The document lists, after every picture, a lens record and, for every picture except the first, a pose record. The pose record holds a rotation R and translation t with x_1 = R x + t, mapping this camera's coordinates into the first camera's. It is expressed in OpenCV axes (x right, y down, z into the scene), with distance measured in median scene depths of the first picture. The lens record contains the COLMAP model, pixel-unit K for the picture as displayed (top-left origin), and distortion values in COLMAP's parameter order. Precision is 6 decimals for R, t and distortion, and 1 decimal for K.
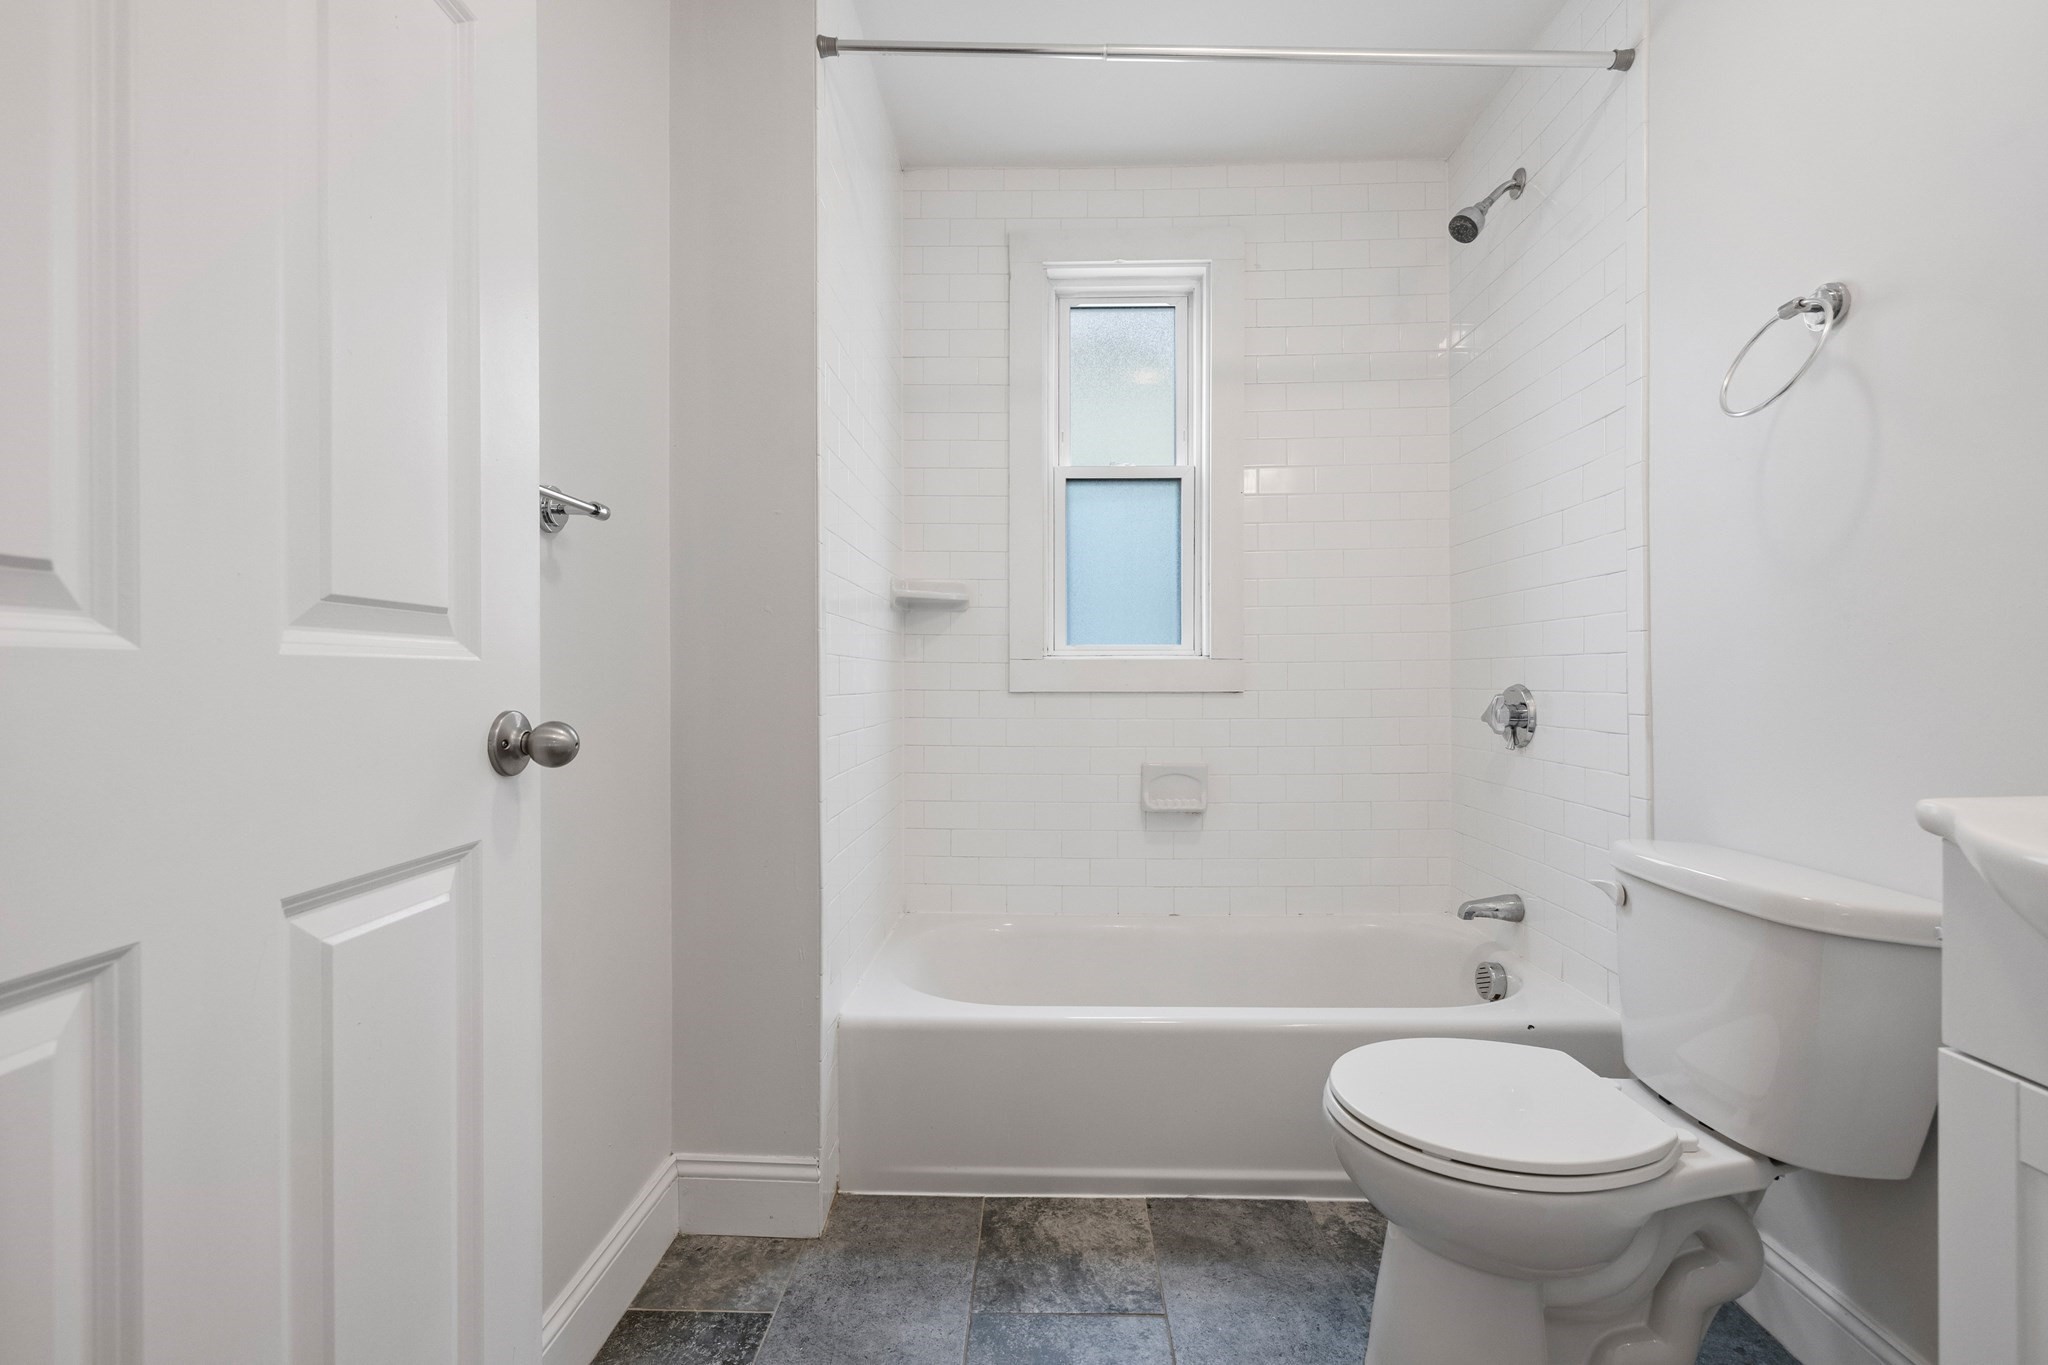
lens RADIAL K [[867.9, 0, 1037.4], [0, 867.9, 679.4], [0, 0, 1]] dist [-0.002402, 0.000411]
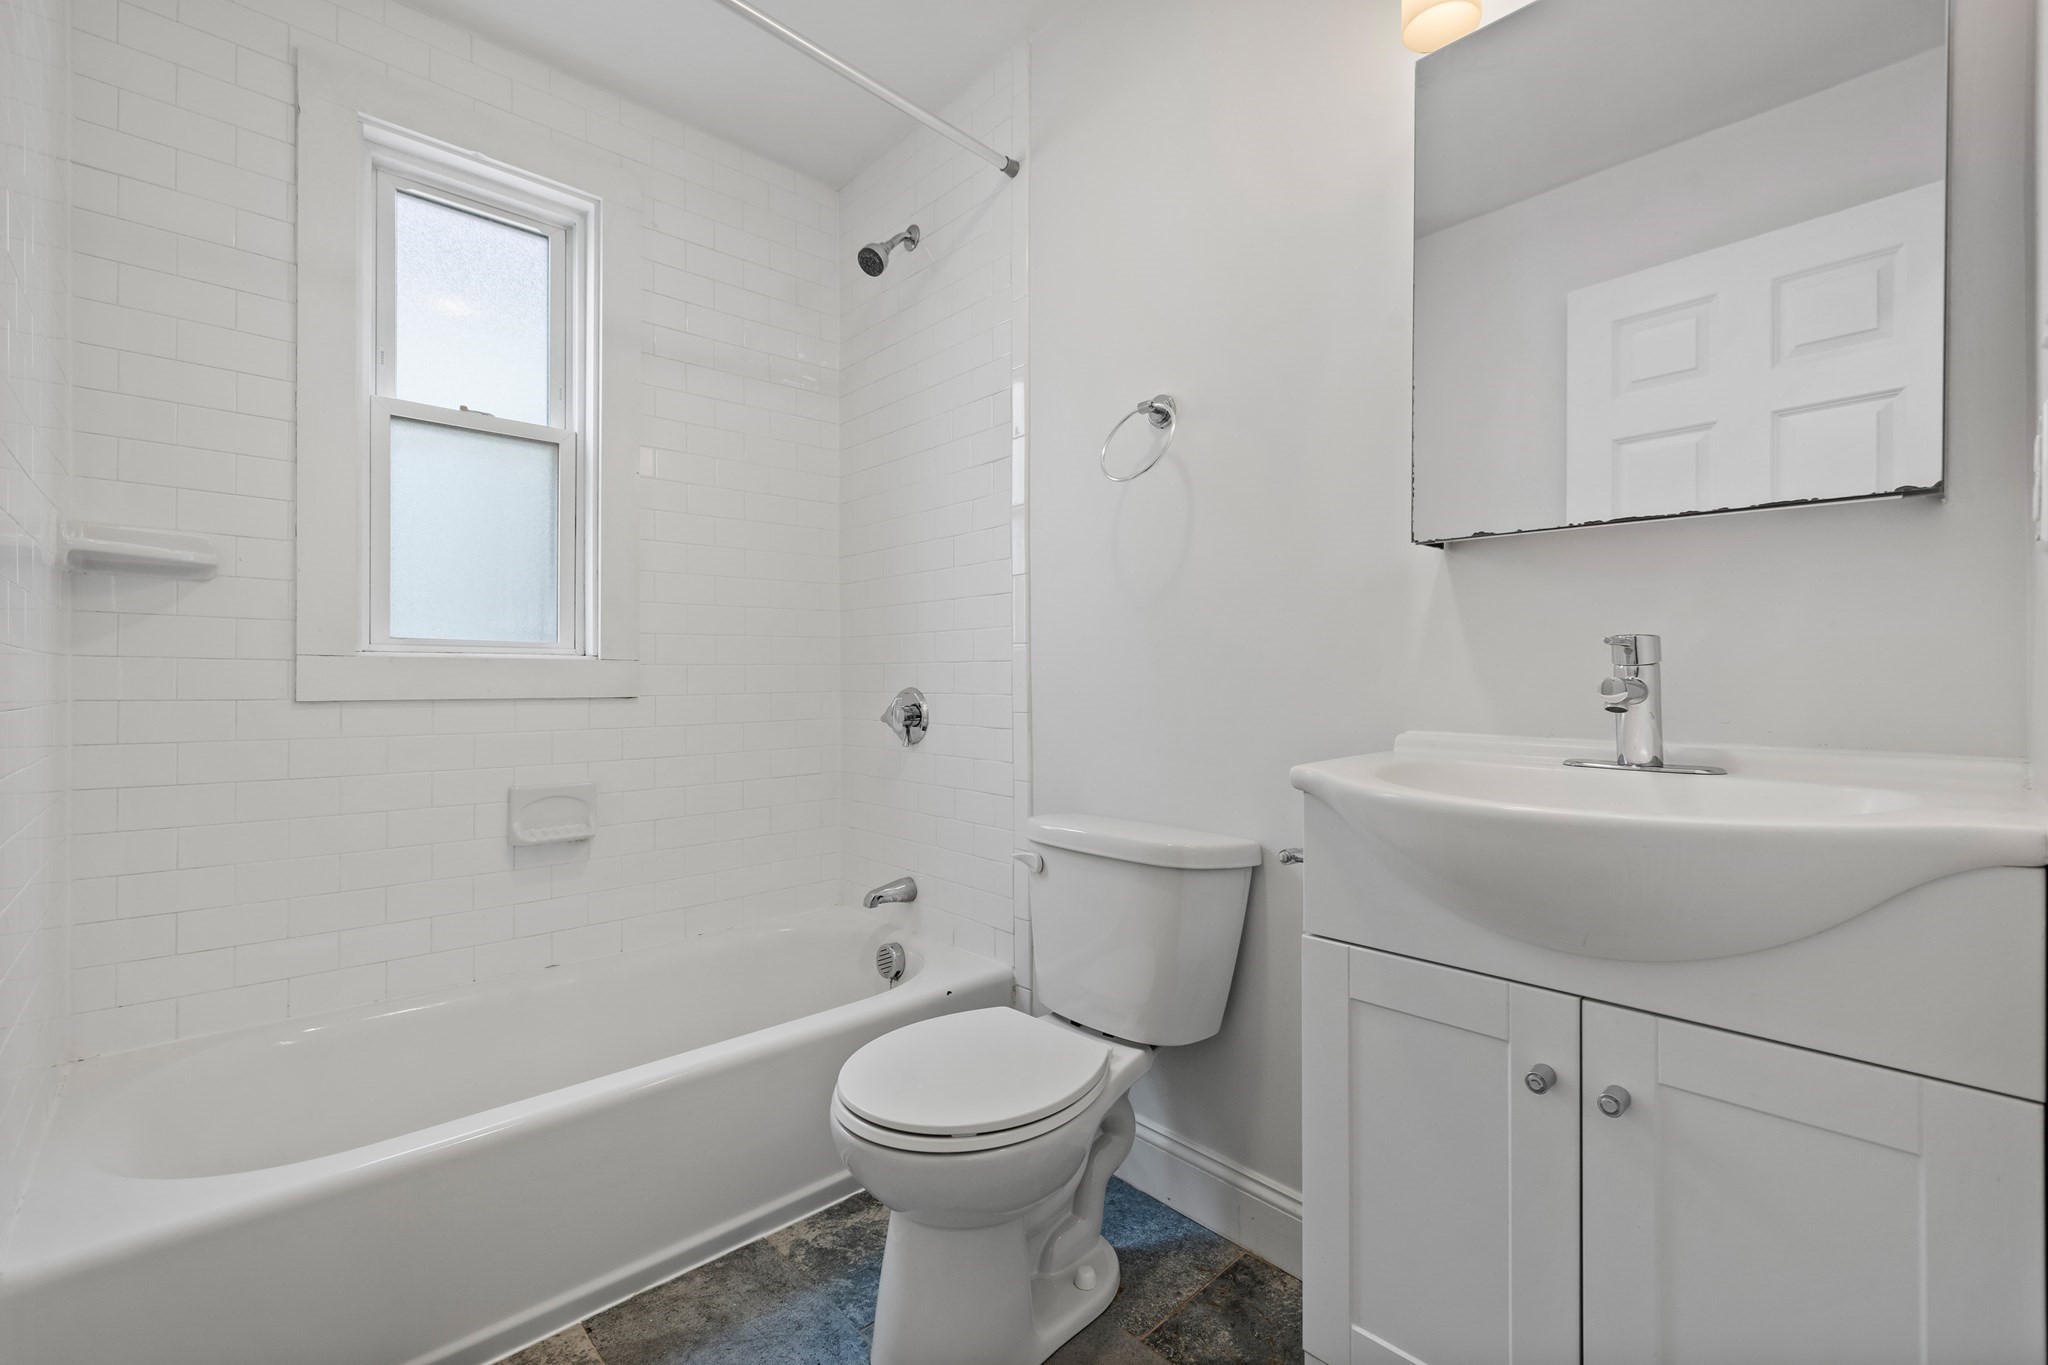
lens RADIAL K [[867.9, 0, 1037.4], [0, 867.9, 679.4], [0, 0, 1]] dist [-0.002402, 0.000411]
pose [[0.714246, 0.002761, 0.699889, -0.109673], [-0.000173, 0.999993, -0.003769, -0.000751], [-0.699895, 0.002571, 0.714241, 0.093688]]
